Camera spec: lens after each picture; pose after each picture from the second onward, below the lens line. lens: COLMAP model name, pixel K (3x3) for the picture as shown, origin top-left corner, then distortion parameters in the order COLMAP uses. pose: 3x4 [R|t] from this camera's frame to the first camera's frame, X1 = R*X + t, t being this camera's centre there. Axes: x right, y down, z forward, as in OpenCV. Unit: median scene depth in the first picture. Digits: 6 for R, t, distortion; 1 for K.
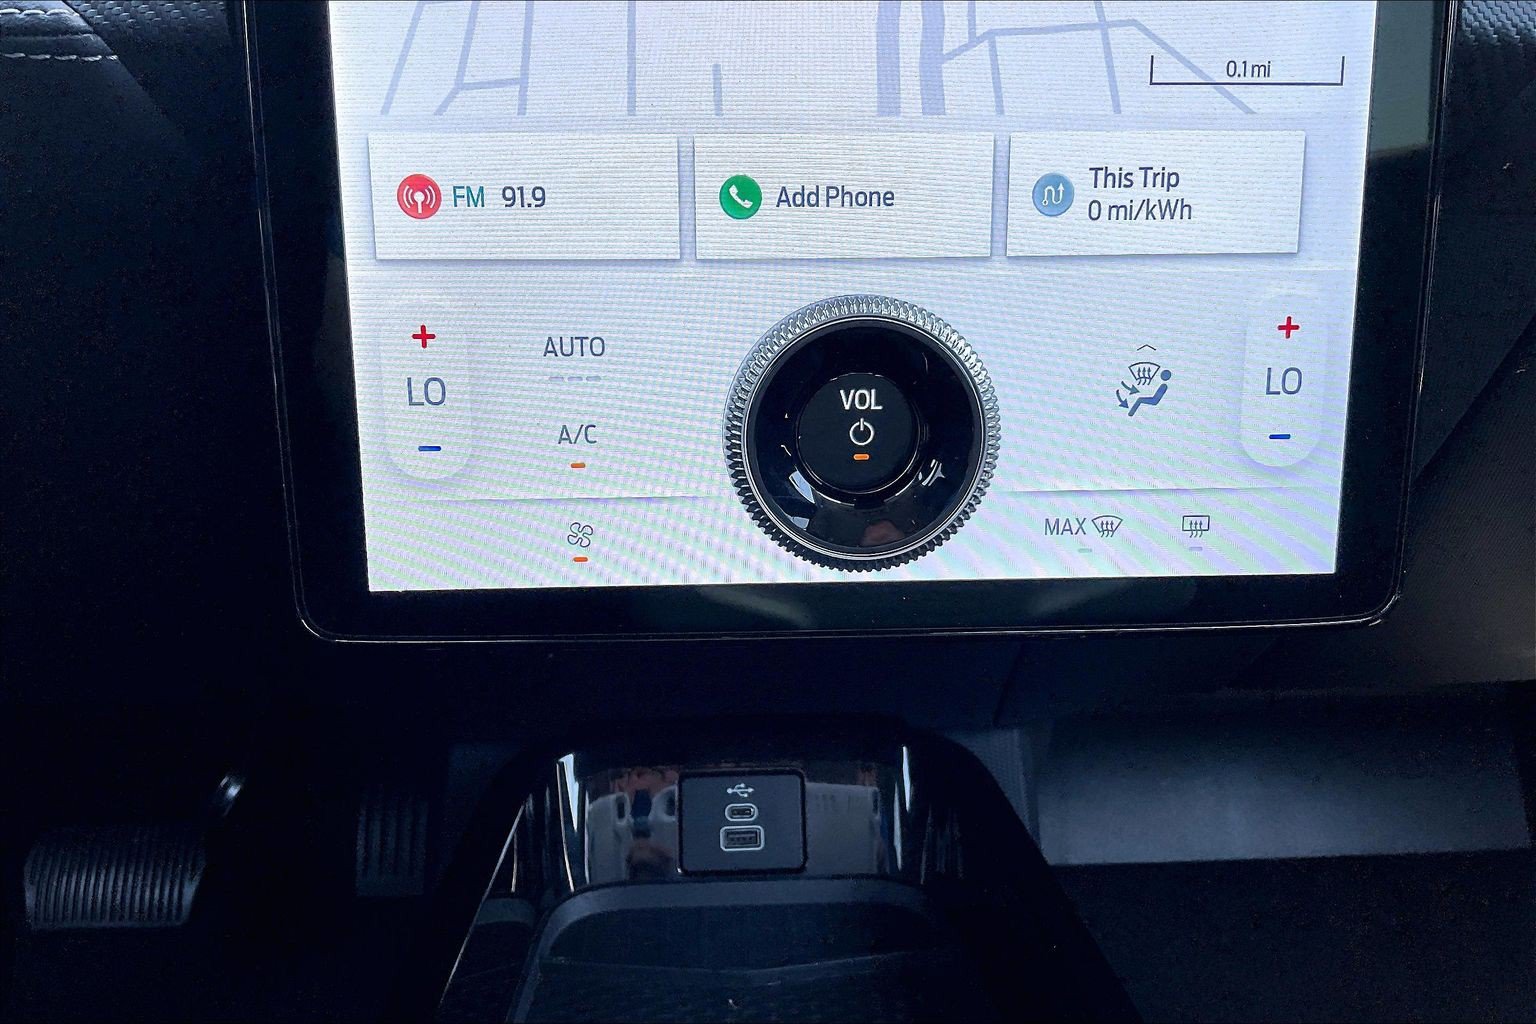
lens RADIAL K [[1296.0, 0, 775.9], [0, 1296.0, 508.4], [0, 0, 1]] dist [0.112303, -0.235944]
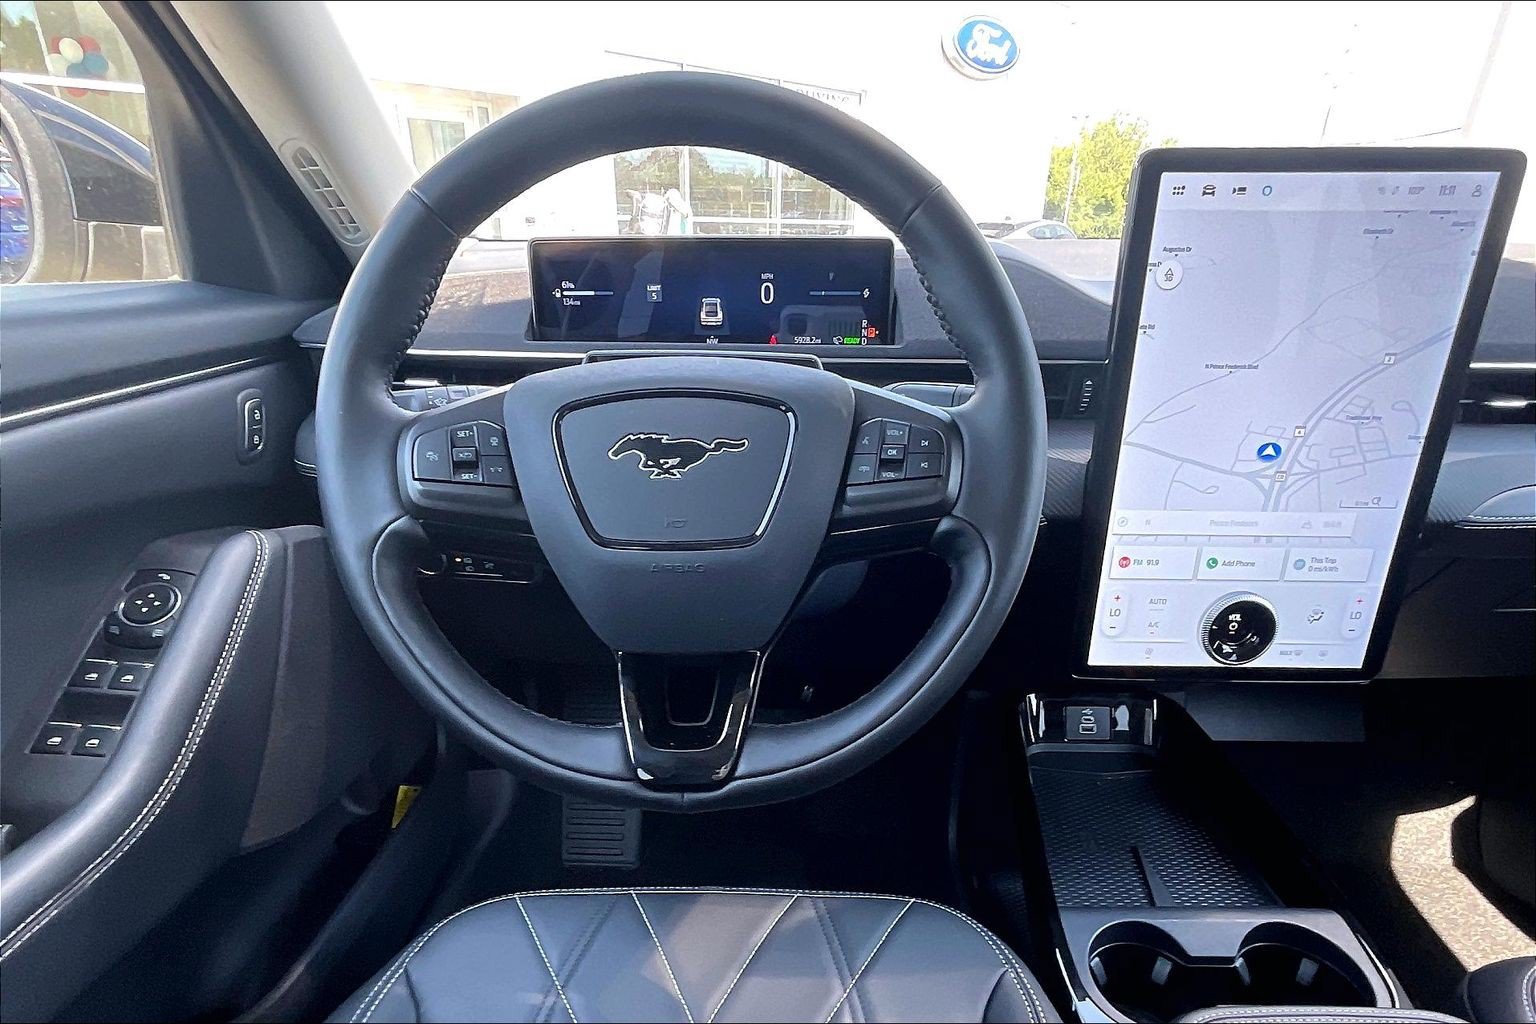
lens RADIAL K [[855.2, 0, 773.2], [0, 855.2, 642.0], [0, 0, 1]] dist [-0.001179, 0.000631]
pose [[0.998070, 0.037404, -0.049572, -1.096818], [-0.028569, 0.985326, 0.168274, -0.381604], [0.055139, -0.166533, 0.984493, -1.409882]]
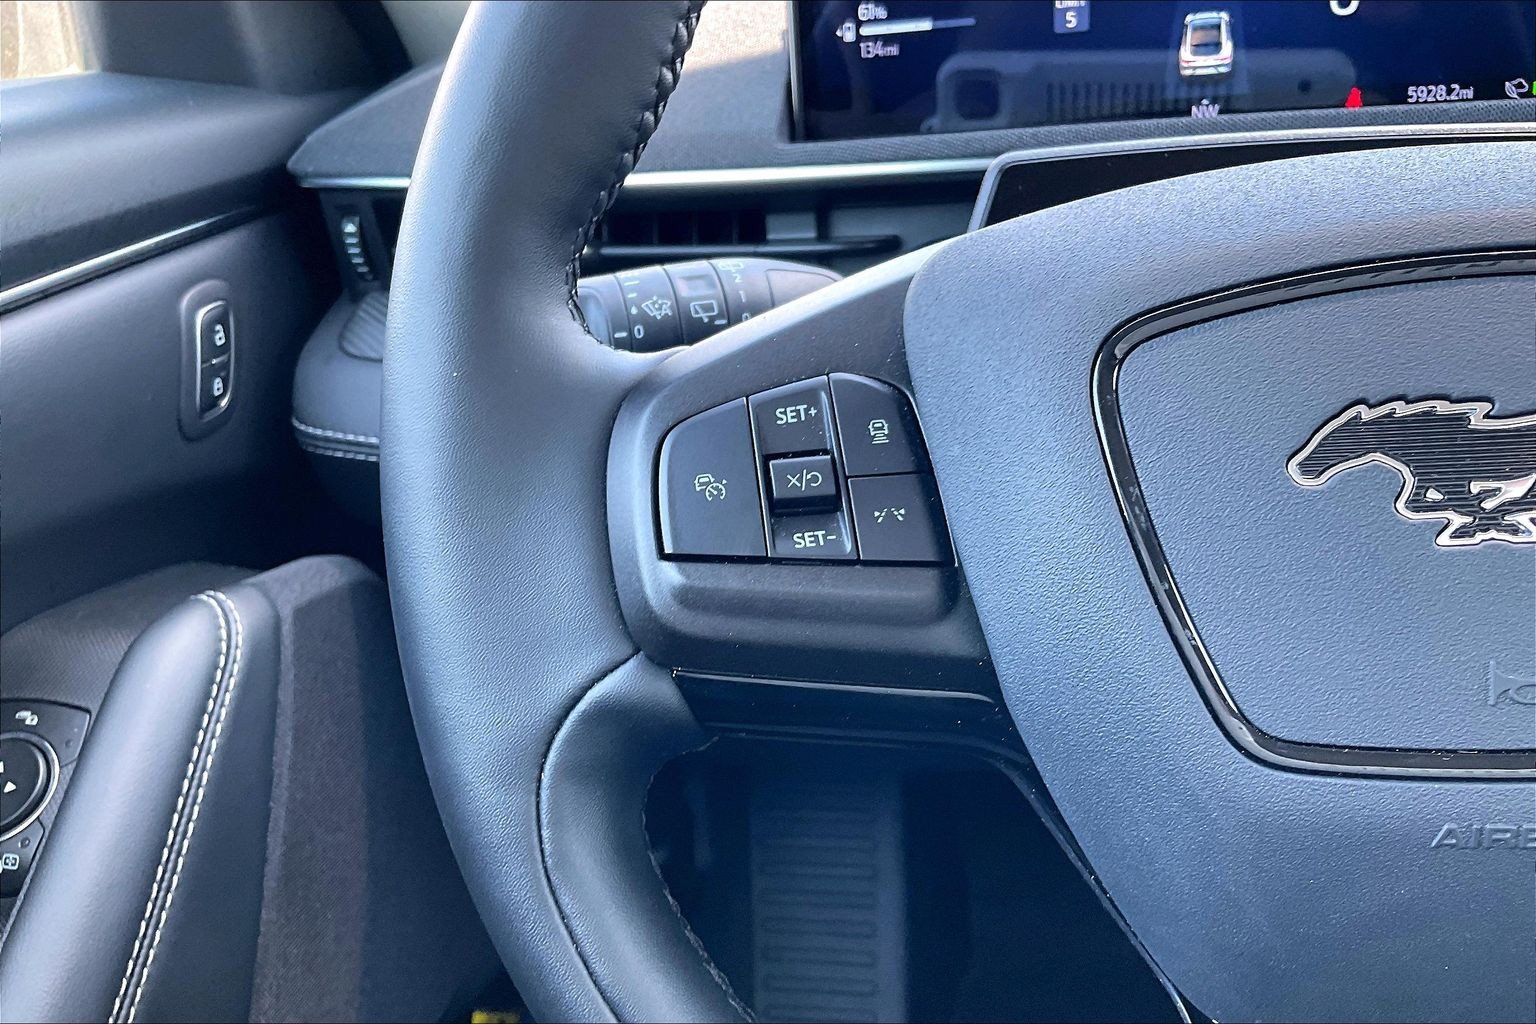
lens RADIAL K [[1296.0, 0, 775.9], [0, 1296.0, 508.4], [0, 0, 1]] dist [0.112303, -0.235944]
pose [[0.982284, 0.002037, -0.187386, -1.633693], [0.019094, 0.993649, 0.110895, -0.515094], [0.186422, -0.112508, 0.976007, -0.608564]]
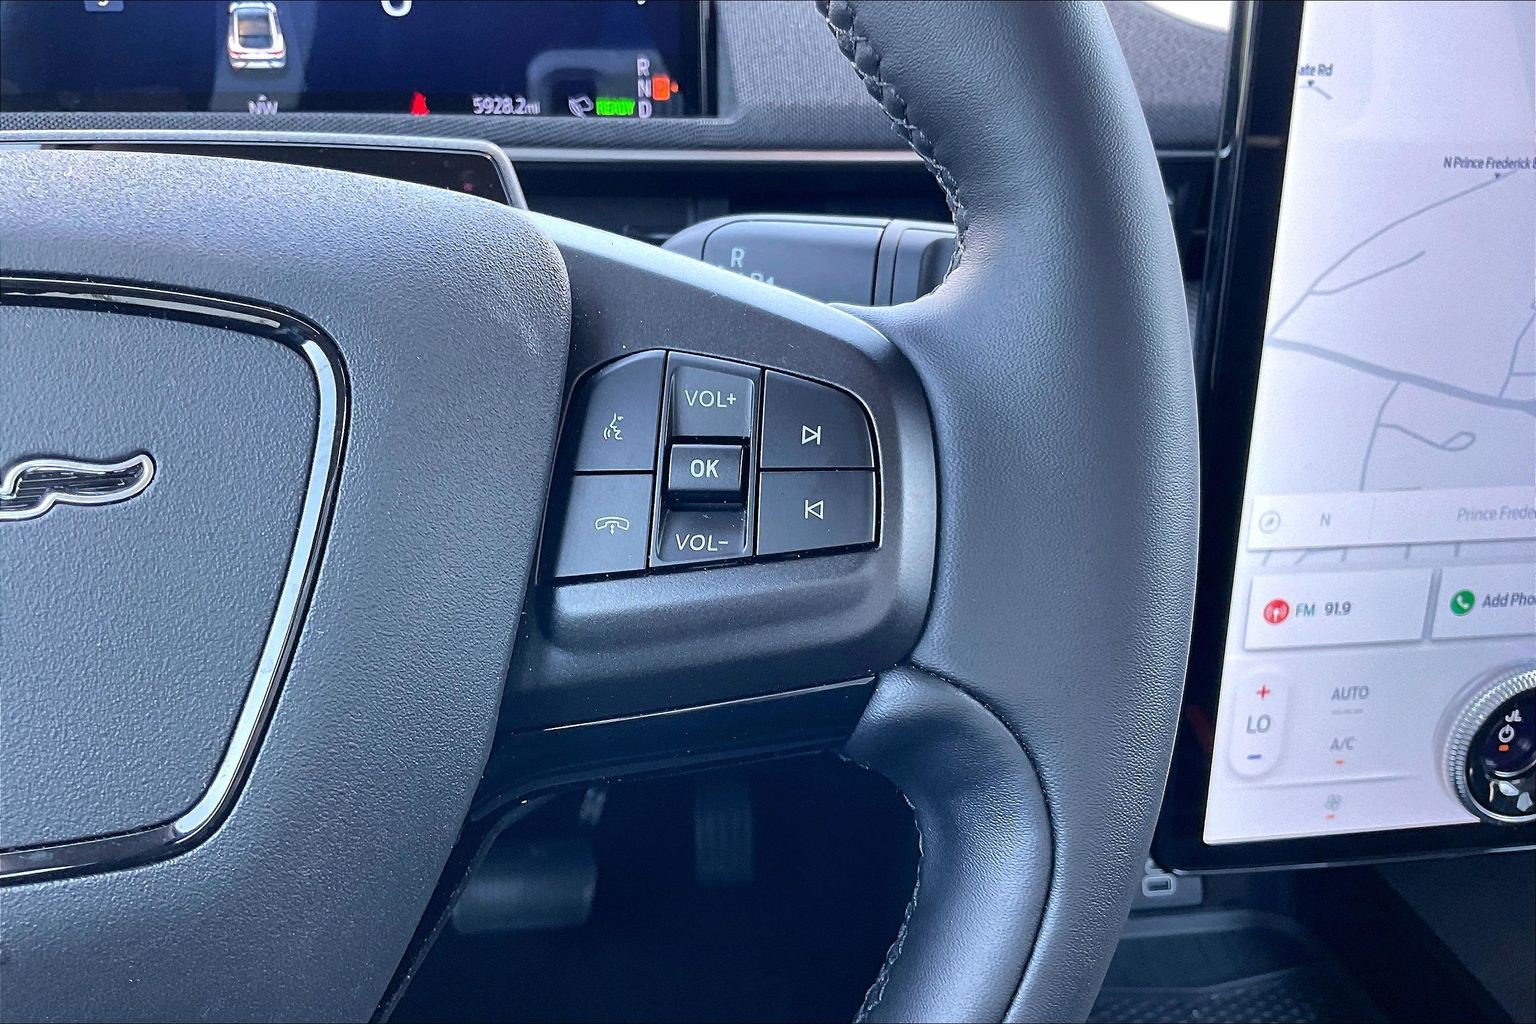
lens RADIAL K [[1296.0, 0, 775.9], [0, 1296.0, 508.4], [0, 0, 1]] dist [0.112303, -0.235944]
pose [[0.994906, -0.013276, 0.099928, -0.999320], [0.001862, 0.993541, 0.113461, -0.526709], [-0.100789, -0.112697, 0.988504, -0.470539]]
